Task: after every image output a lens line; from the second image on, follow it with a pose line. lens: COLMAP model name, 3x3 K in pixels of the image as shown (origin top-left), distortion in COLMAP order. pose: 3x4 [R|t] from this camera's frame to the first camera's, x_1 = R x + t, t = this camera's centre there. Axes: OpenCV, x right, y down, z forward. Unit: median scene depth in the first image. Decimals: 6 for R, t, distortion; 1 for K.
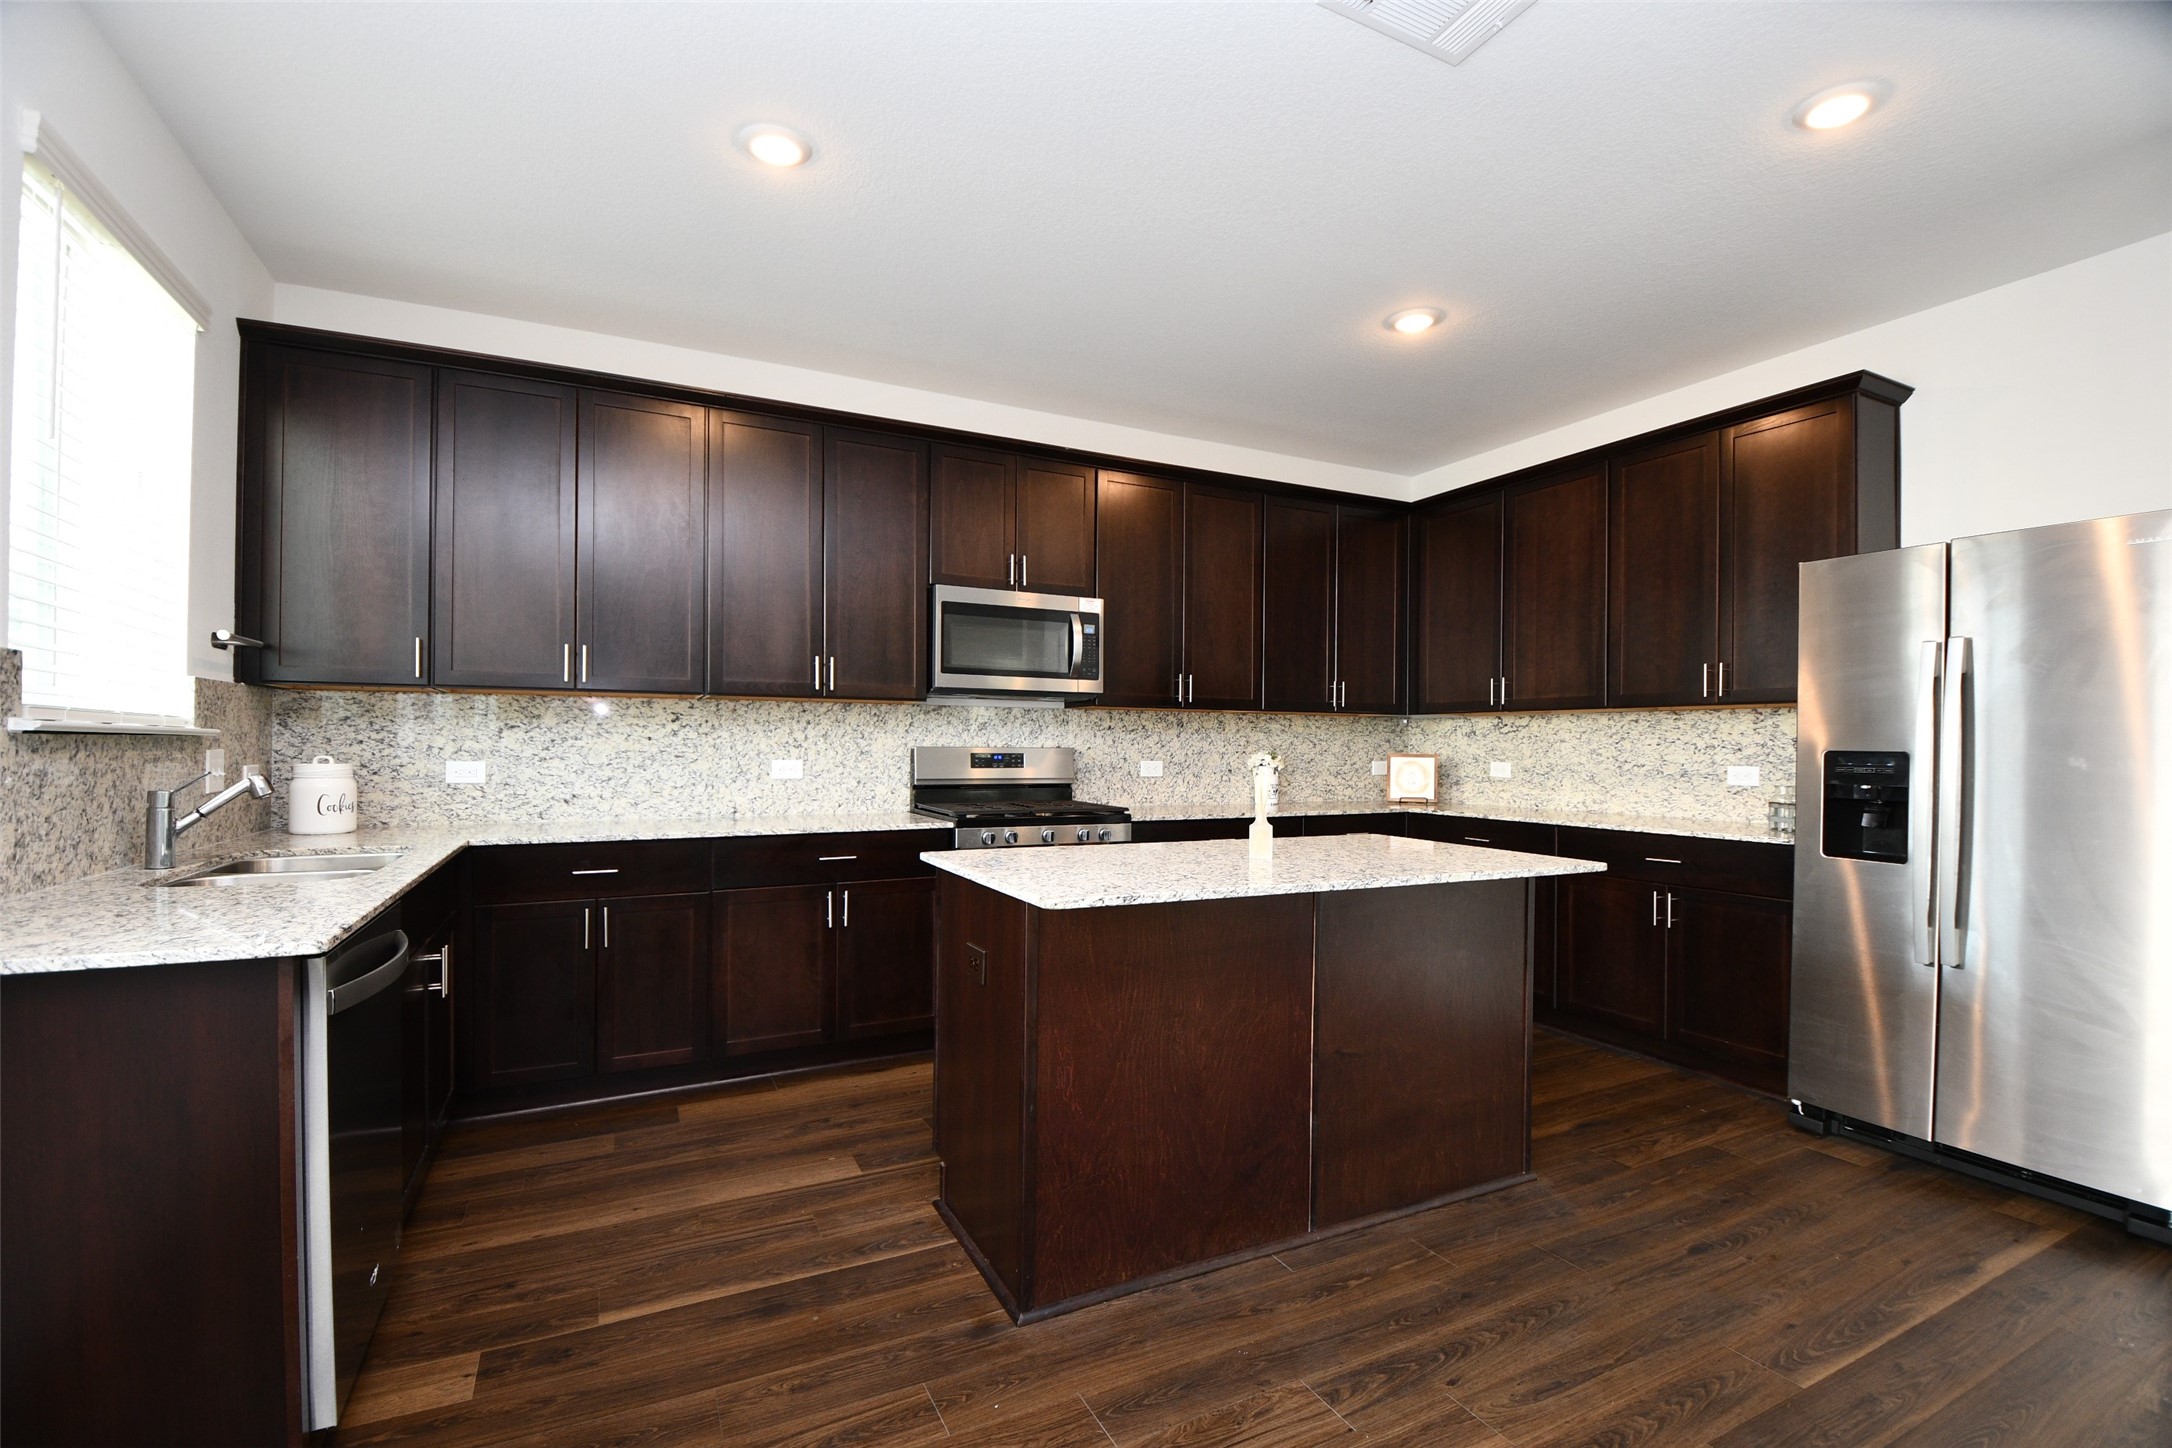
lens RADIAL K [[952.7, 0, 1086.1], [0, 952.7, 746.5], [0, 0, 1]] dist [-0.003893, -0.013877]
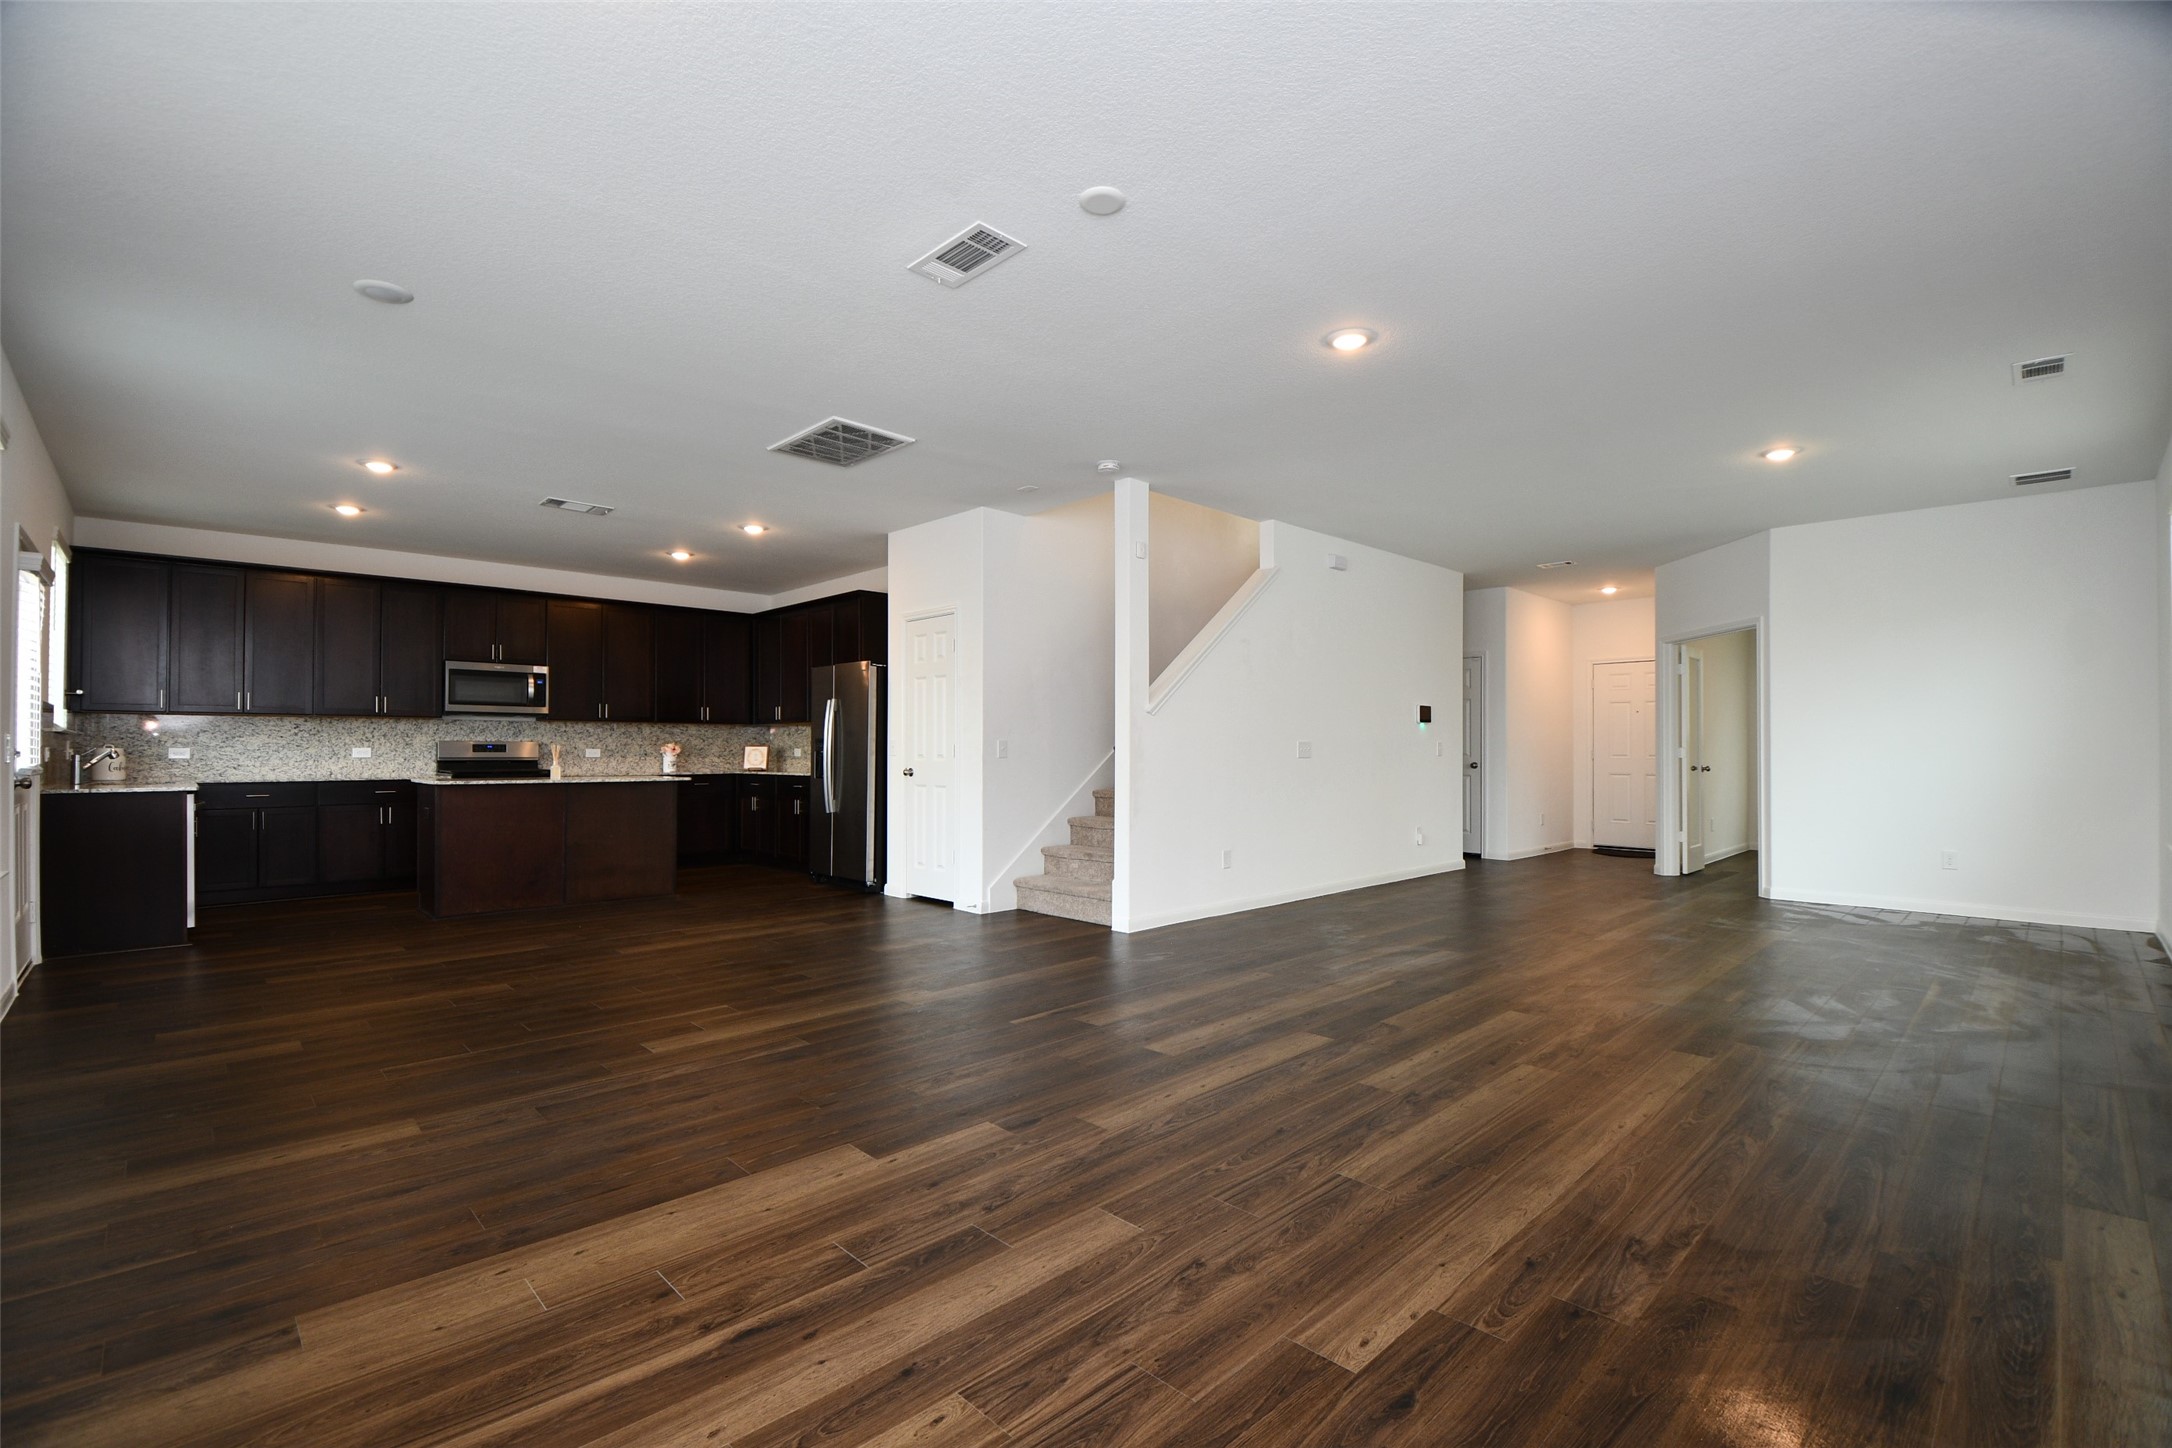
lens RADIAL K [[952.7, 0, 1110.4], [0, 952.7, 747.7], [0, 0, 1]] dist [-0.003893, -0.013877]
pose [[0.947246, -0.008184, 0.320403, 0.591409], [0.009970, 0.999943, -0.003935, 0.041488], [-0.320353, 0.006922, 0.947273, -1.518906]]
